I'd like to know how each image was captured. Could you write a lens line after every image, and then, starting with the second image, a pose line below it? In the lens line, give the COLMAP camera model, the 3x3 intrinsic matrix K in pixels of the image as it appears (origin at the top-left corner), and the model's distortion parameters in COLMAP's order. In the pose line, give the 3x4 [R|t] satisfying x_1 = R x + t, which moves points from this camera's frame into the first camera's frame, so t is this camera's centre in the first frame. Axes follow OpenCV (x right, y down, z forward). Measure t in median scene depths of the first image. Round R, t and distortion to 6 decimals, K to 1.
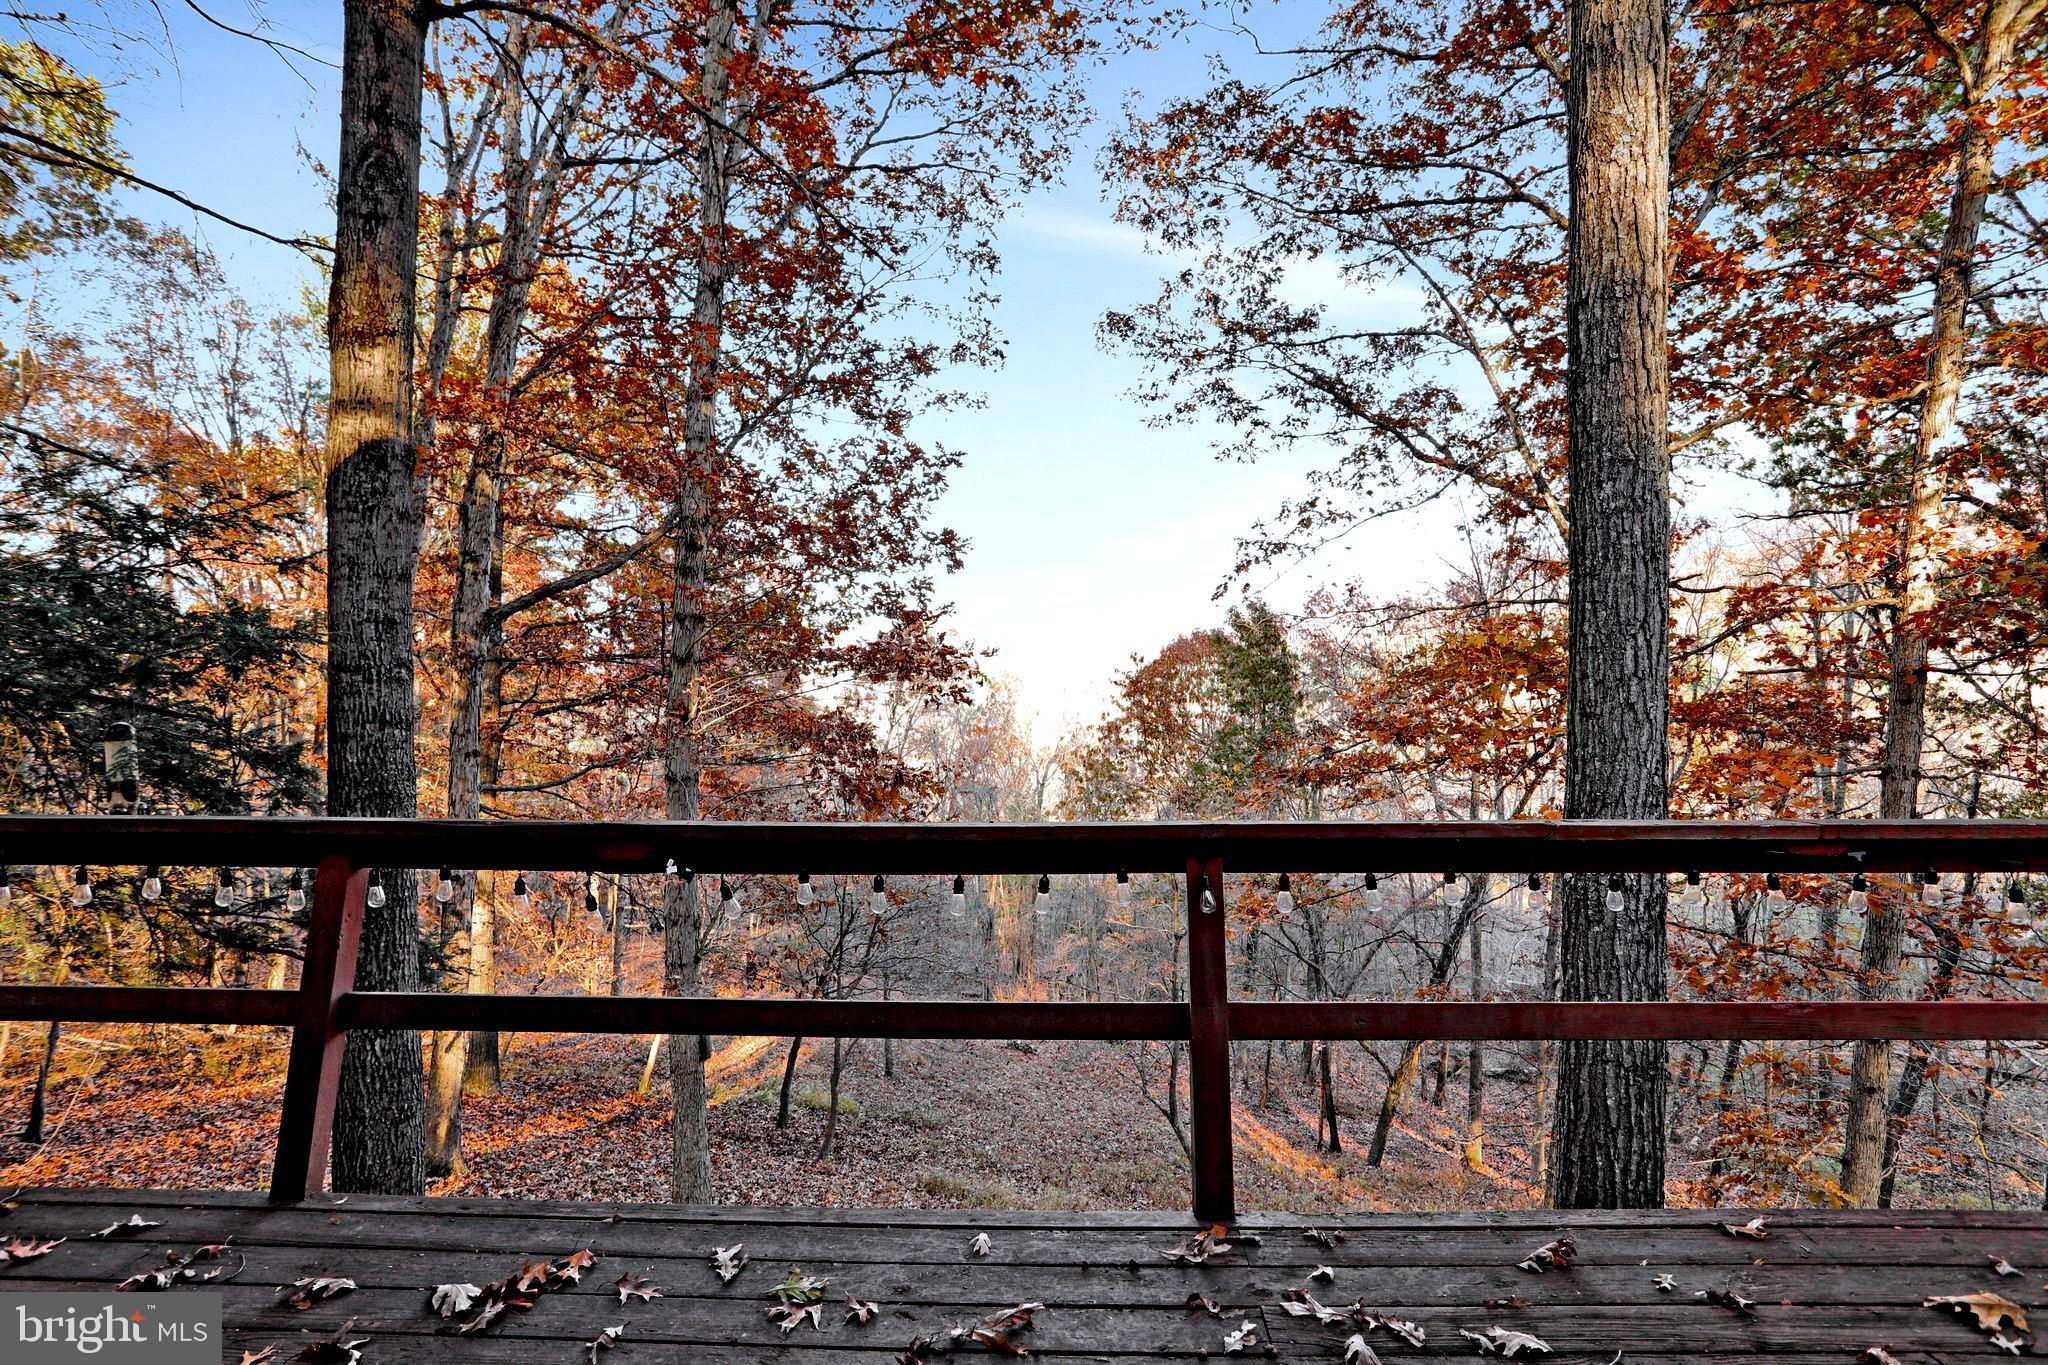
lens RADIAL K [[1056.9, 0, 1031.0], [0, 1056.9, 659.4], [0, 0, 1]] dist [-0.047968, -0.001080]
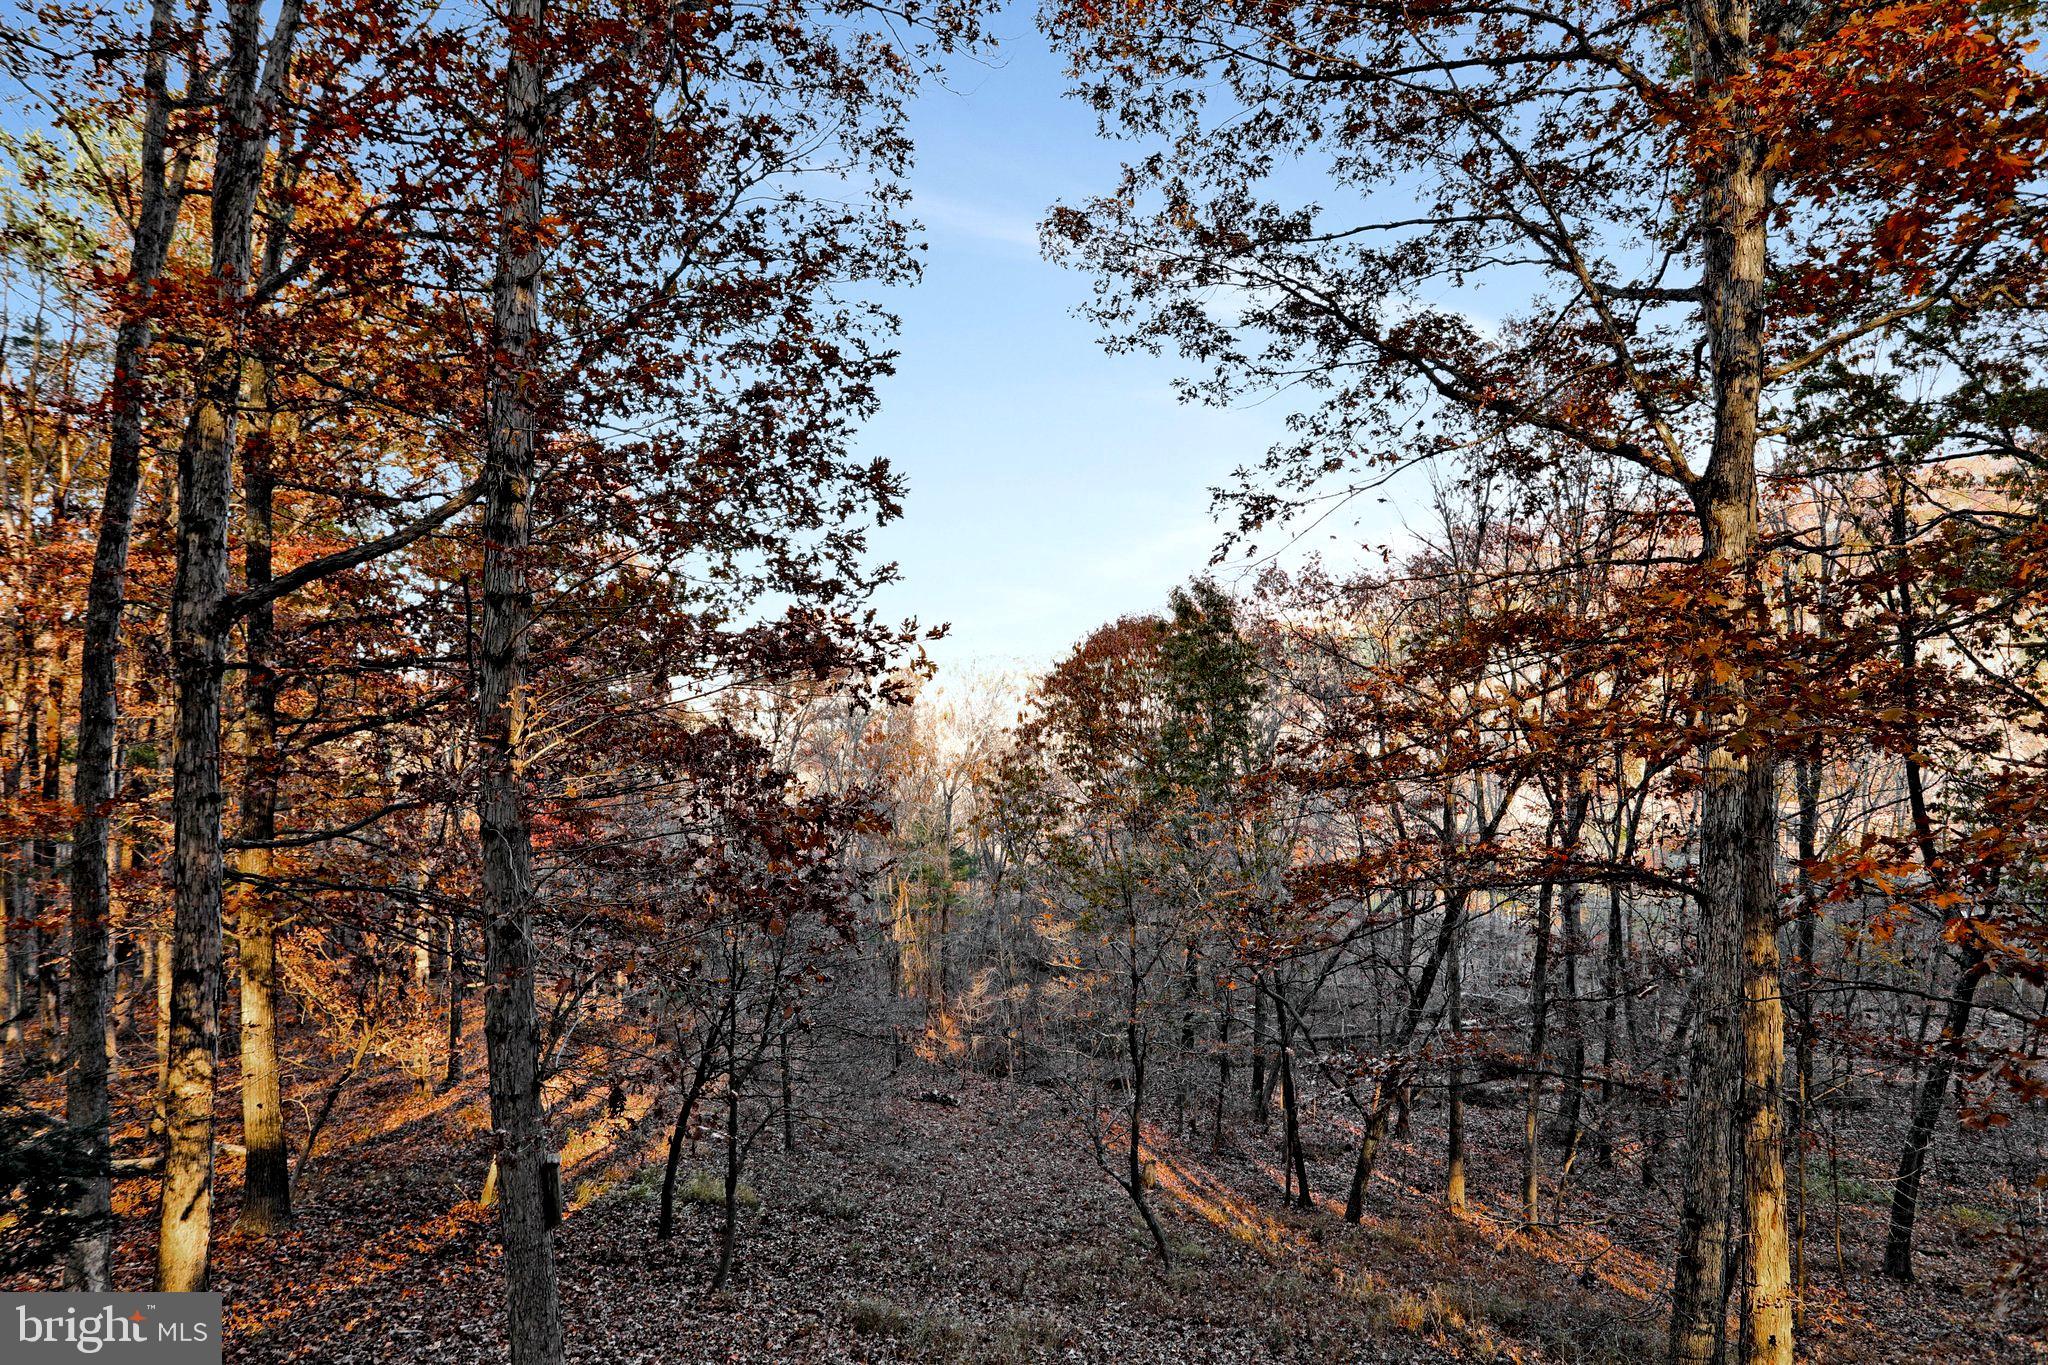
lens RADIAL K [[1121.5, 0, 1026.6], [0, 1121.5, 694.5], [0, 0, 1]] dist [-0.048299, 0.009567]
pose [[0.995058, -0.023689, 0.096429, -0.034133], [0.020496, 0.999212, 0.033976, 0.005261], [-0.097158, -0.031832, 0.994760, 0.146743]]
